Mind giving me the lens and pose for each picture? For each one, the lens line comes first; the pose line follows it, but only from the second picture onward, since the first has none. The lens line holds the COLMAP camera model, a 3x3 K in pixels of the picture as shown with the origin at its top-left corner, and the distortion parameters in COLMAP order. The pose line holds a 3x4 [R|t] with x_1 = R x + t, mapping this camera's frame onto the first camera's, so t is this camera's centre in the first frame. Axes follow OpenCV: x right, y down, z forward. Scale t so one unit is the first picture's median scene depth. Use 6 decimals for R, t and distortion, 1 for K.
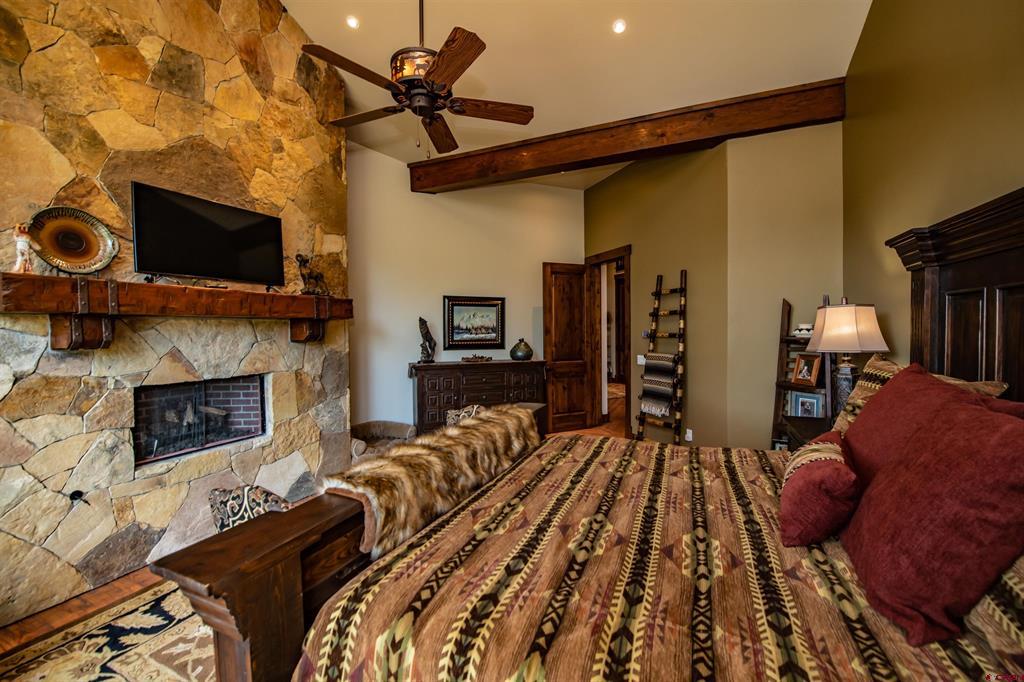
lens RADIAL K [[406.7, 0, 515.3], [0, 406.7, 339.8], [0, 0, 1]] dist [-0.017033, -0.000610]
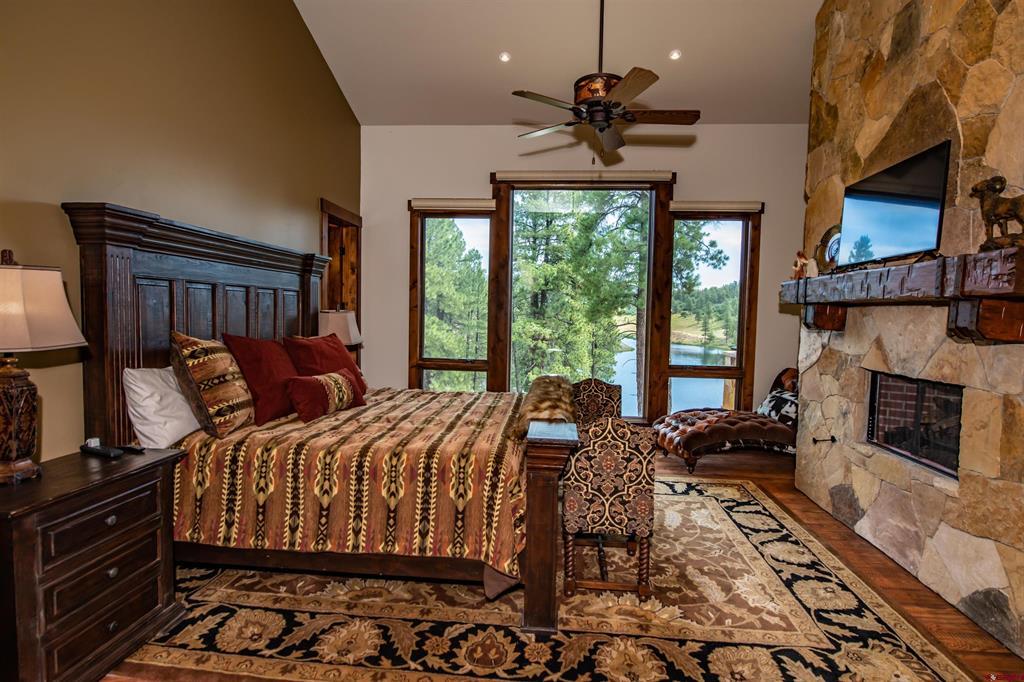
lens RADIAL K [[497.2, 0, 517.4], [0, 497.2, 342.6], [0, 0, 1]] dist [-0.013081, -0.000135]
pose [[-0.946050, 0.008749, -0.323902, 0.381419], [-0.021148, 0.995837, 0.088669, -0.050916], [0.323329, 0.090735, -0.941927, 1.919376]]
